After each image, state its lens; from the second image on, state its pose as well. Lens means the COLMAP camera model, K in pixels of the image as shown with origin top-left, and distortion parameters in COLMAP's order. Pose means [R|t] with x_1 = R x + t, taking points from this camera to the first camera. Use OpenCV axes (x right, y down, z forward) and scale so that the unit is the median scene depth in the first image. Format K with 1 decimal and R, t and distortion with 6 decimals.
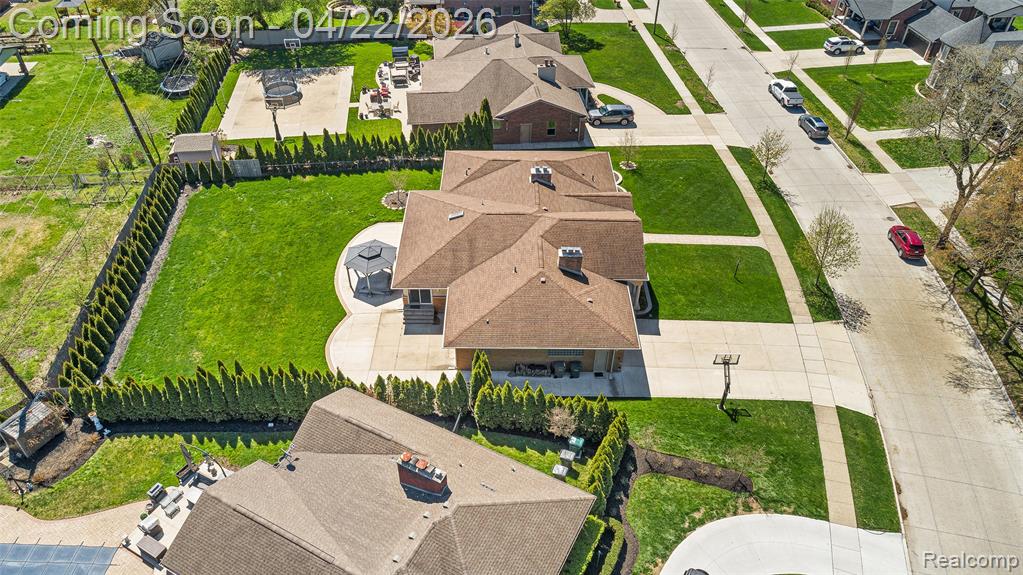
lens RADIAL K [[703.2, 0, 511.1], [0, 703.2, 305.2], [0, 0, 1]] dist [-0.000853, 0.000534]
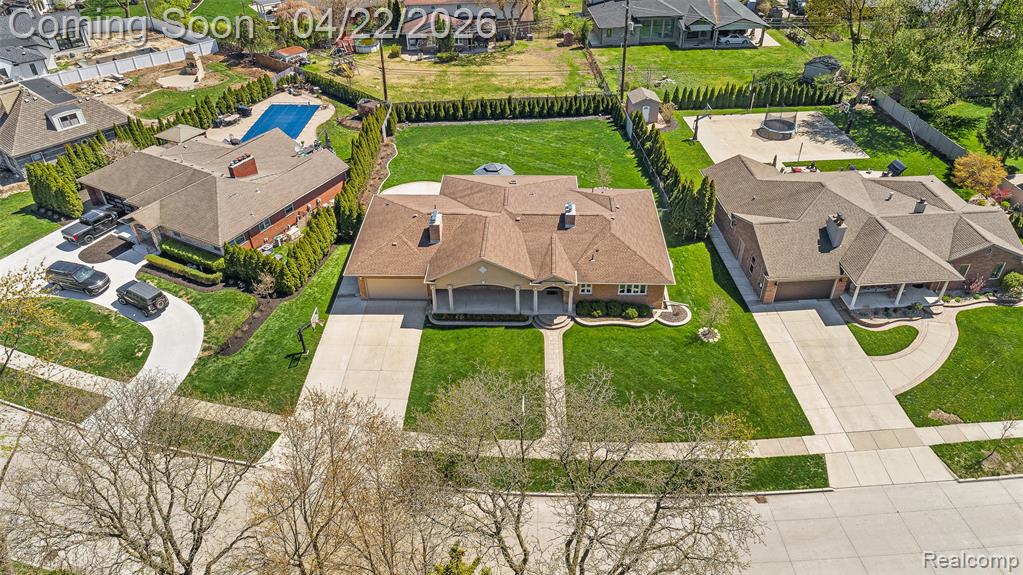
lens RADIAL K [[703.2, 0, 511.1], [0, 703.2, 305.2], [0, 0, 1]] dist [-0.000853, 0.000534]
pose [[-0.025989, 0.607419, -0.793957, 0.928886], [-0.659140, 0.586706, 0.470436, -0.530438], [0.751571, 0.535555, 0.385126, 0.624266]]
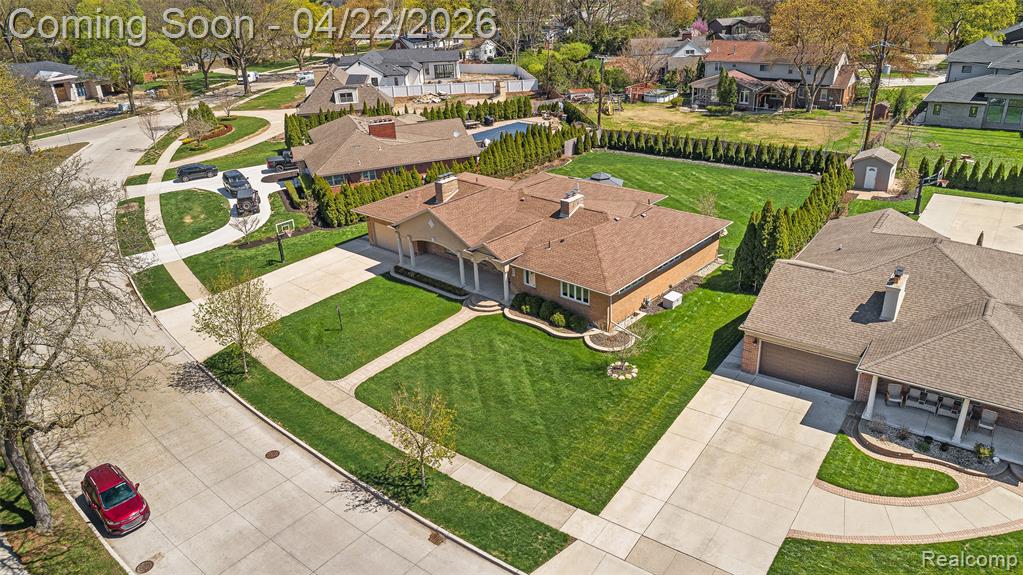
lens RADIAL K [[721.5, 0, 515.8], [0, 721.5, 286.9], [0, 0, 1]] dist [0.001342, 0.000220]
pose [[-0.667110, 0.334926, -0.665424, 0.703325], [-0.460989, 0.516075, 0.721911, -0.735714], [0.585196, 0.788347, -0.189882, 1.214512]]
